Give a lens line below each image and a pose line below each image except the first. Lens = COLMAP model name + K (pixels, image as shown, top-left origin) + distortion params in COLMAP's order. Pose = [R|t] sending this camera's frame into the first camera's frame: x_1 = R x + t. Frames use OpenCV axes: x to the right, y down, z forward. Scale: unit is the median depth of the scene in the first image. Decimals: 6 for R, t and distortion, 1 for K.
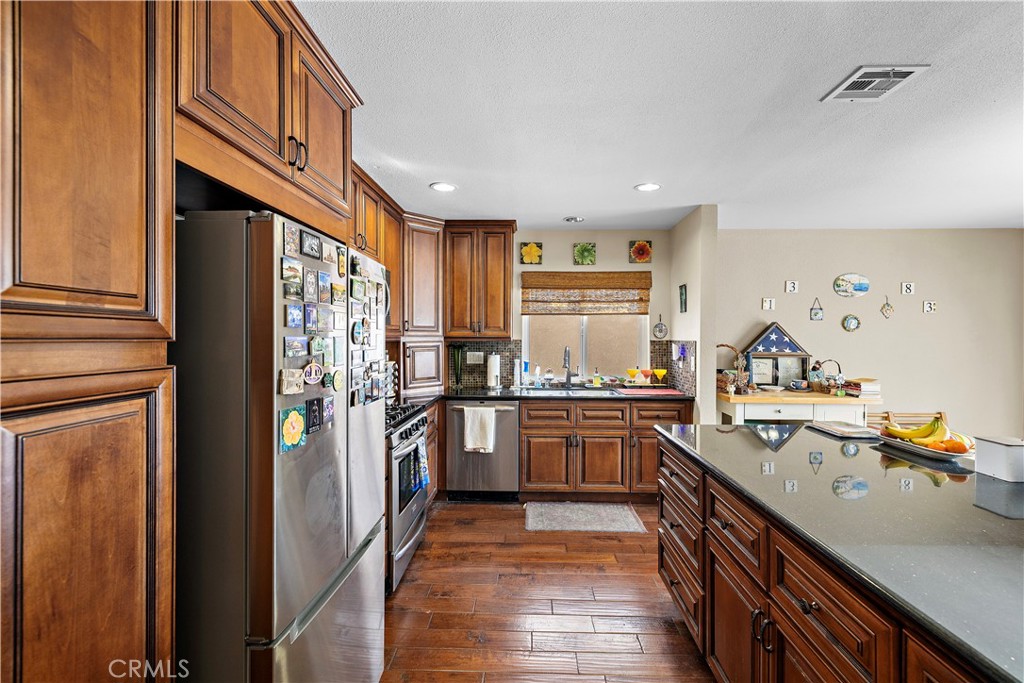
lens RADIAL K [[430.9, 0, 516.5], [0, 430.9, 335.5], [0, 0, 1]] dist [0.000601, -0.000451]
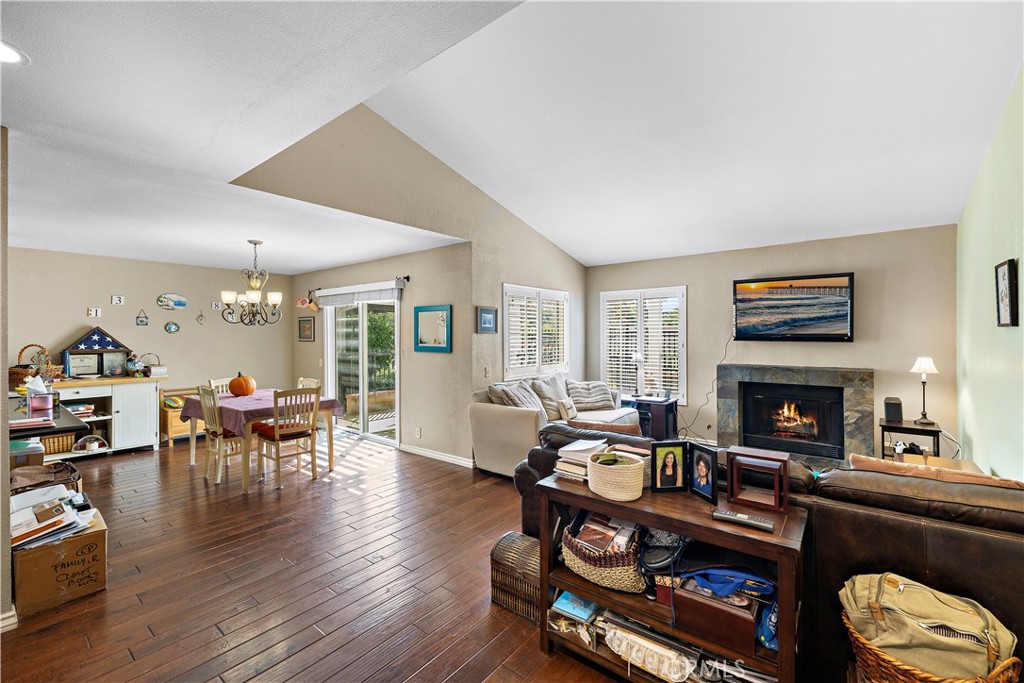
lens RADIAL K [[430.9, 0, 516.5], [0, 430.9, 335.5], [0, 0, 1]] dist [0.000601, -0.000451]
pose [[0.604422, -0.008318, 0.796621, 0.320283], [0.007157, 0.999962, 0.005011, -0.000938], [-0.796632, 0.002673, 0.604459, -0.810265]]
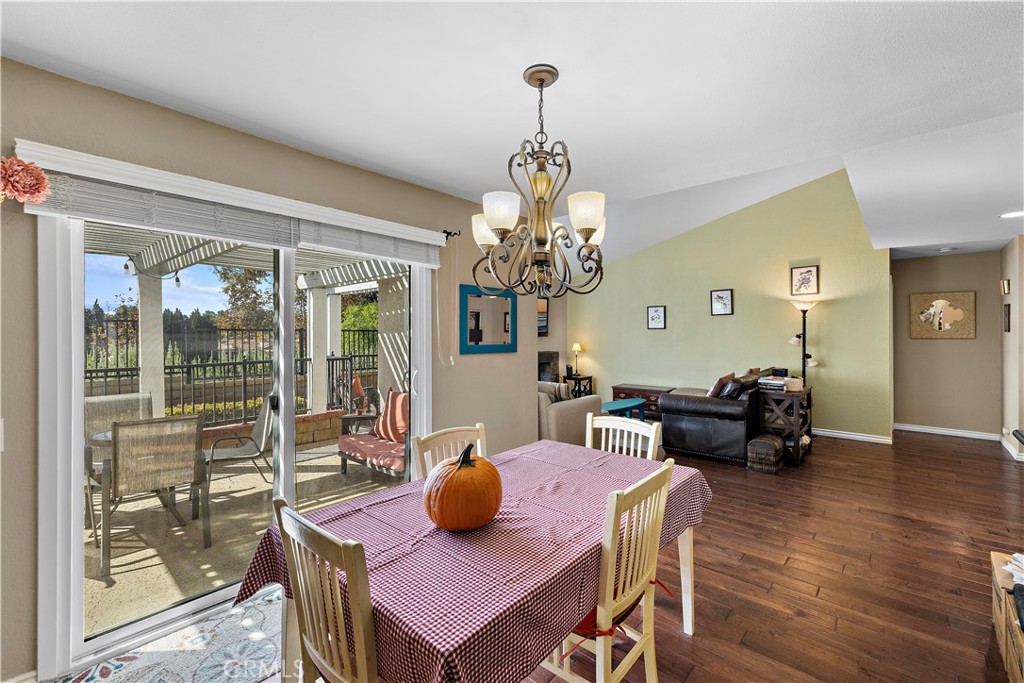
lens RADIAL K [[430.9, 0, 516.5], [0, 430.9, 335.5], [0, 0, 1]] dist [0.000601, -0.000451]
pose [[-0.758966, -0.003571, 0.651120, 0.548920], [0.000959, 0.999978, 0.006603, 0.009380], [-0.651129, 0.005636, -0.758946, 0.747094]]
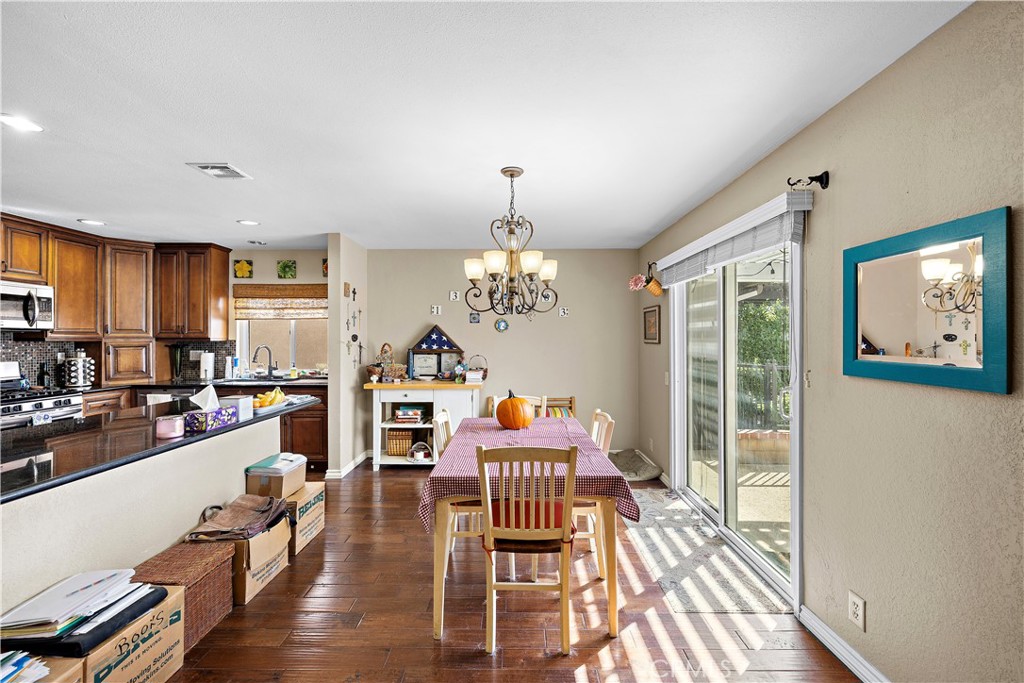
lens RADIAL K [[439.6, 0, 516.8], [0, 439.6, 334.7], [0, 0, 1]] dist [0.000605, -0.000069]
pose [[0.999860, -0.004887, 0.016033, 0.801670], [0.005041, 0.999941, -0.009595, 0.010492], [-0.015985, 0.009675, 0.999825, -0.255459]]
